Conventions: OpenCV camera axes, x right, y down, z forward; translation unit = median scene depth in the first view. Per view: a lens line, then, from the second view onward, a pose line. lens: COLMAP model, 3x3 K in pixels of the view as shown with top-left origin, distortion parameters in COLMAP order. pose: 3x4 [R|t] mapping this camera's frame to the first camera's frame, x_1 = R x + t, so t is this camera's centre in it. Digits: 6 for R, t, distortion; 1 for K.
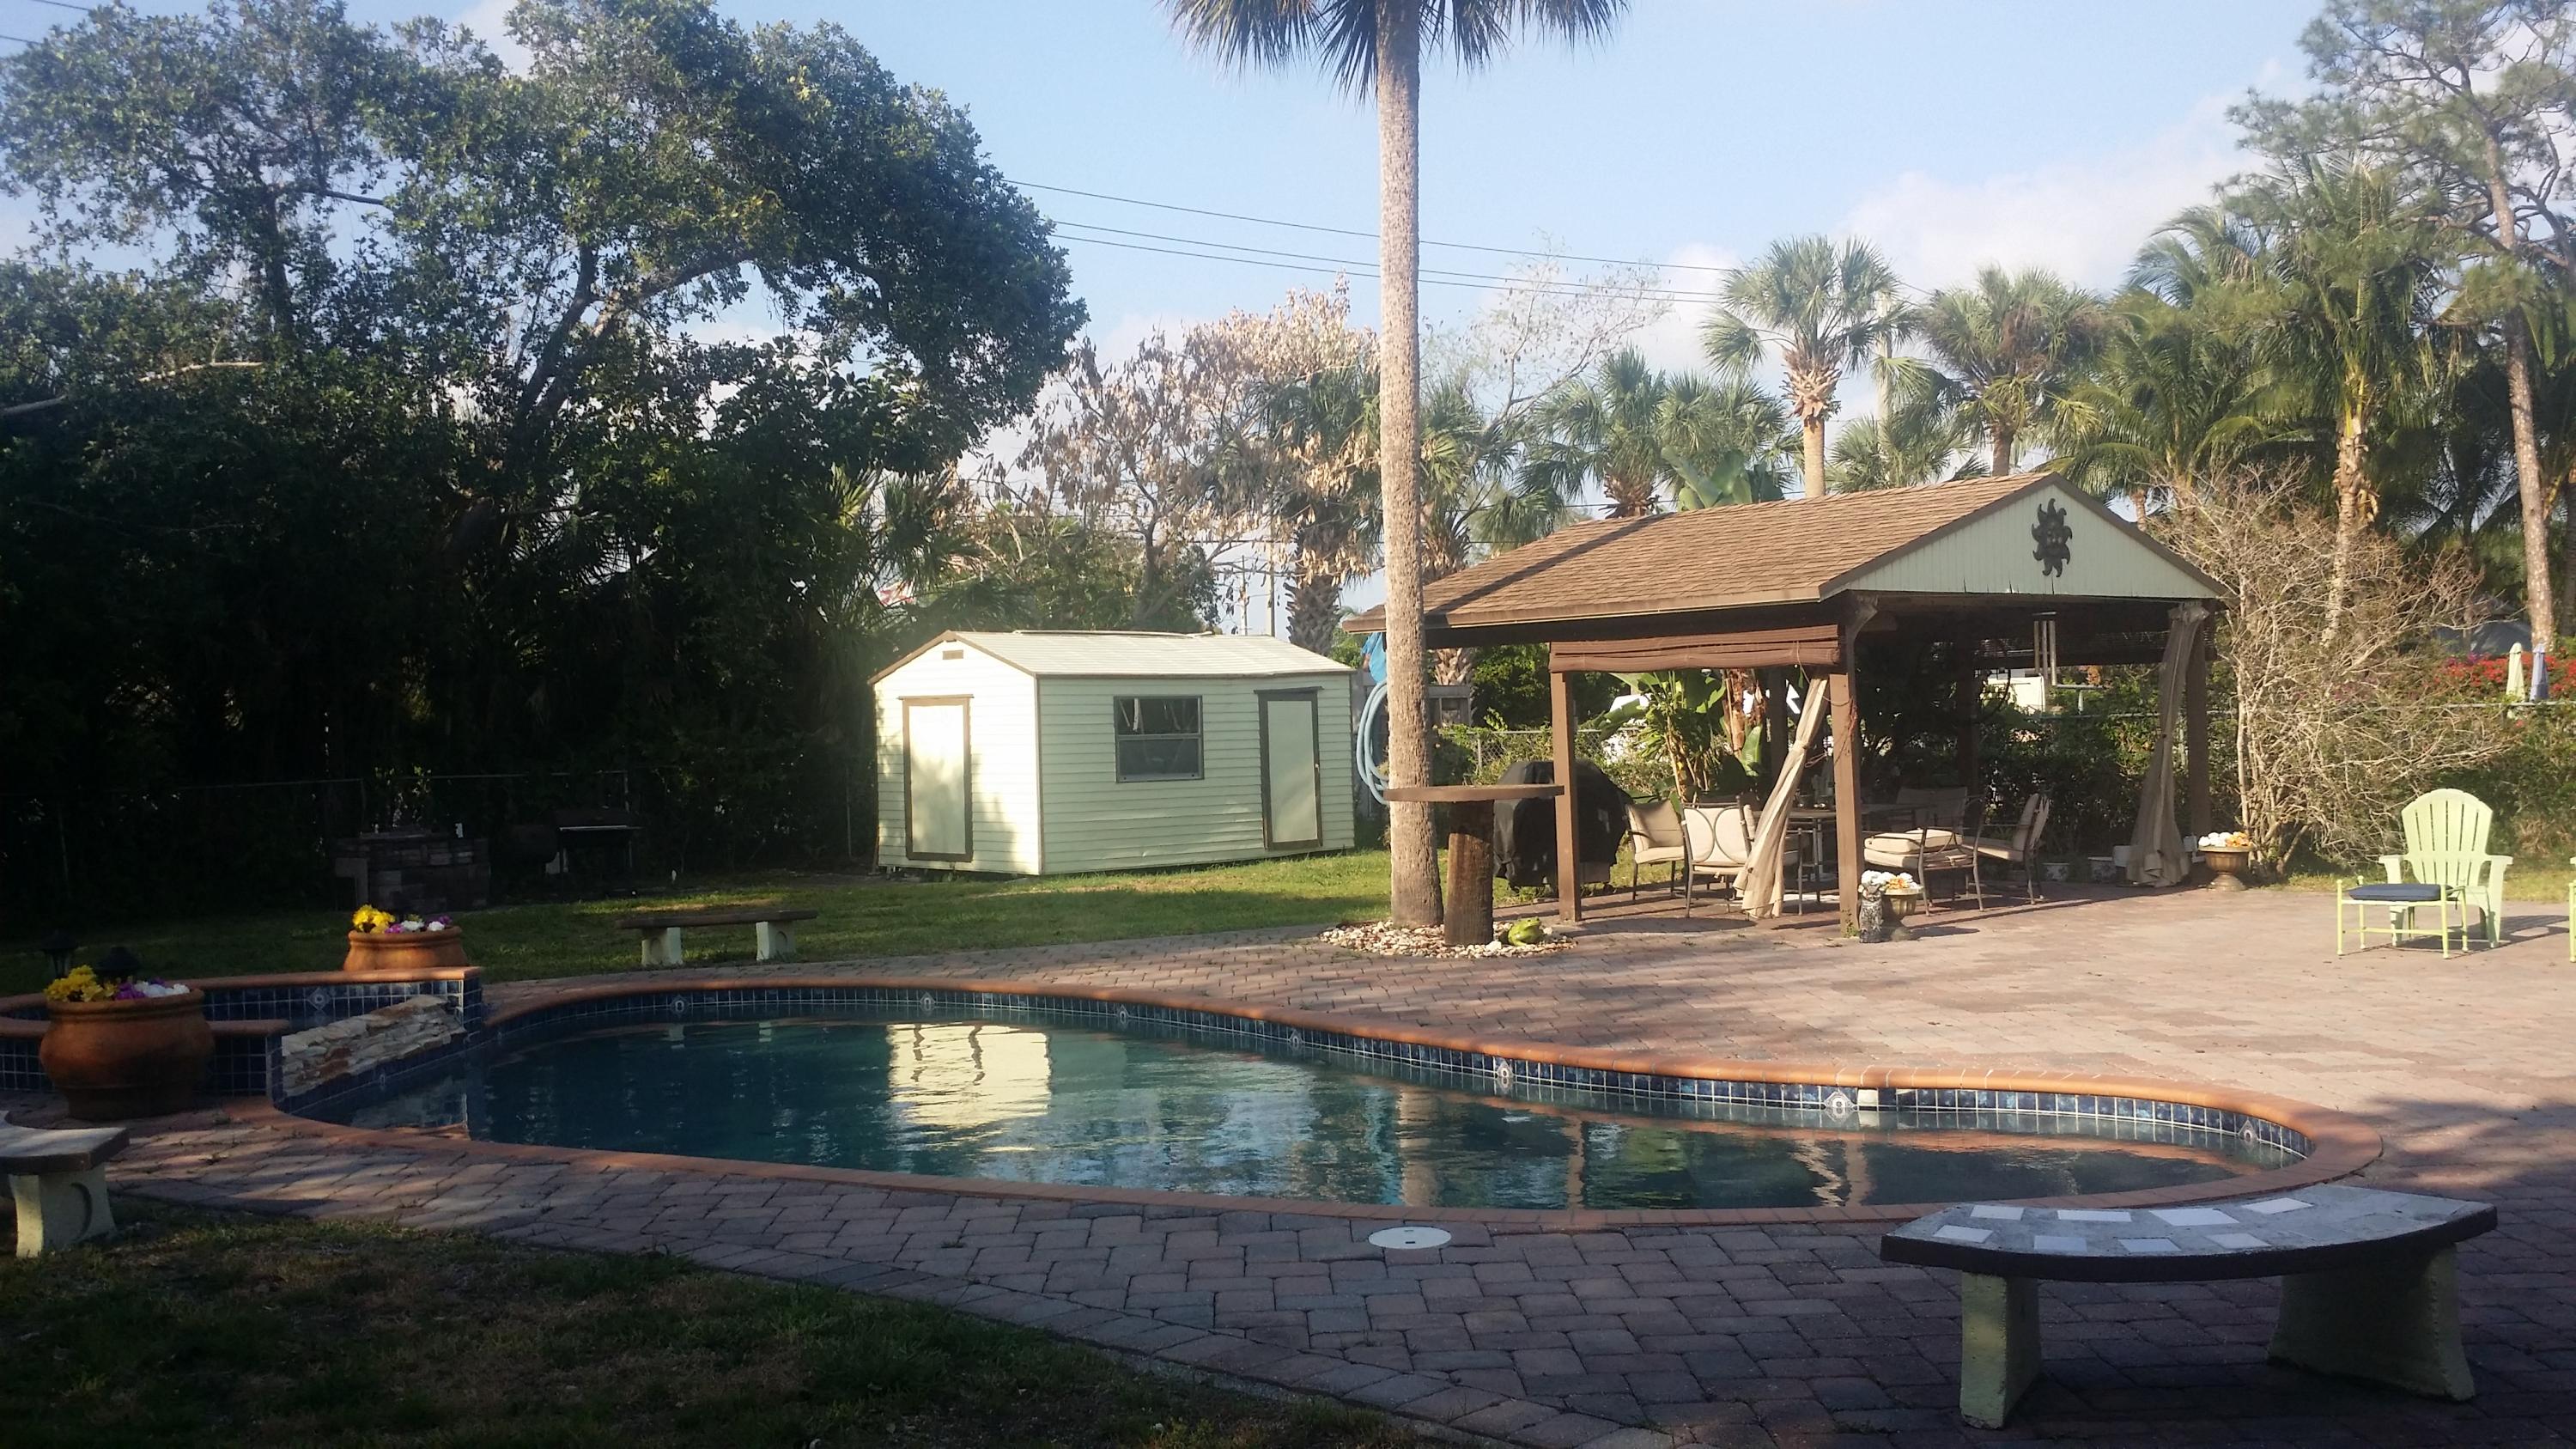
lens RADIAL K [[2285.2, 0, 1288.0], [0, 2285.2, 724.5], [0, 0, 1]] dist [0.000186, -0.002532]
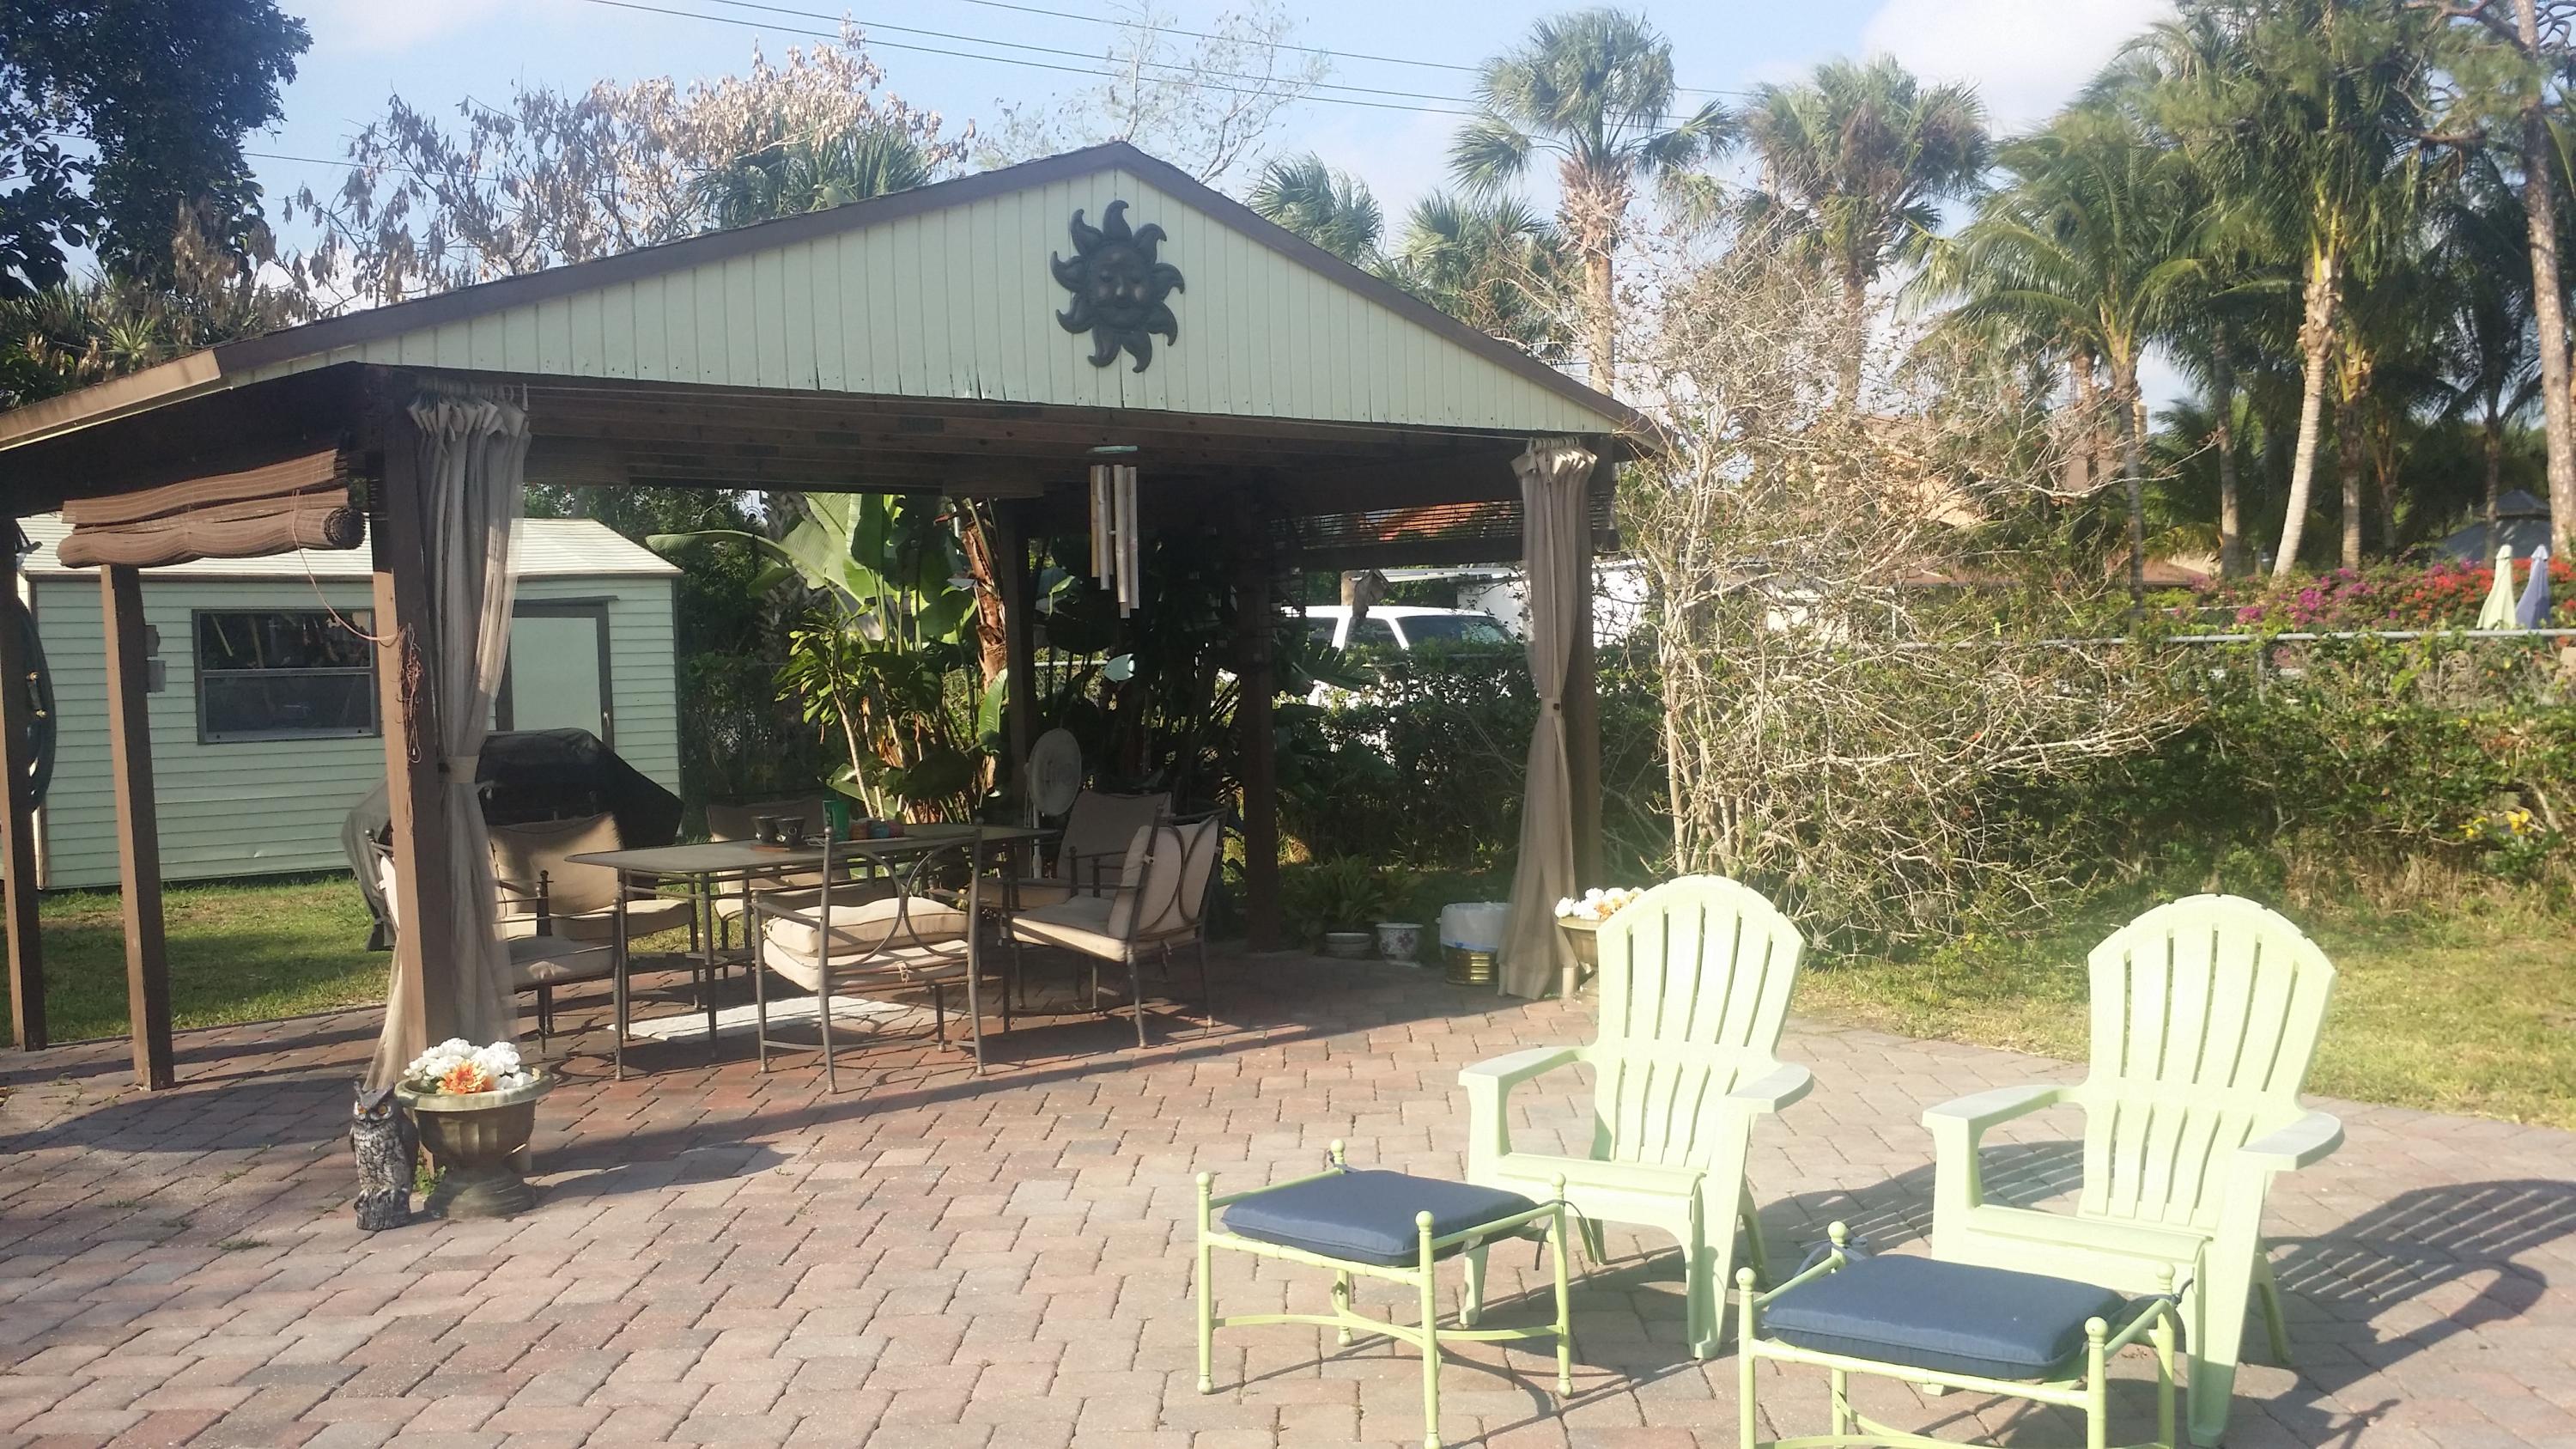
lens RADIAL K [[2405.9, 0, 1288.0], [0, 2405.9, 724.5], [0, 0, 1]] dist [0.091436, -0.178546]
pose [[0.999977, 0.004364, -0.005268, 0.131166], [-0.004168, 0.999319, 0.036674, -0.003573], [0.005425, -0.036651, 0.999313, 0.177049]]
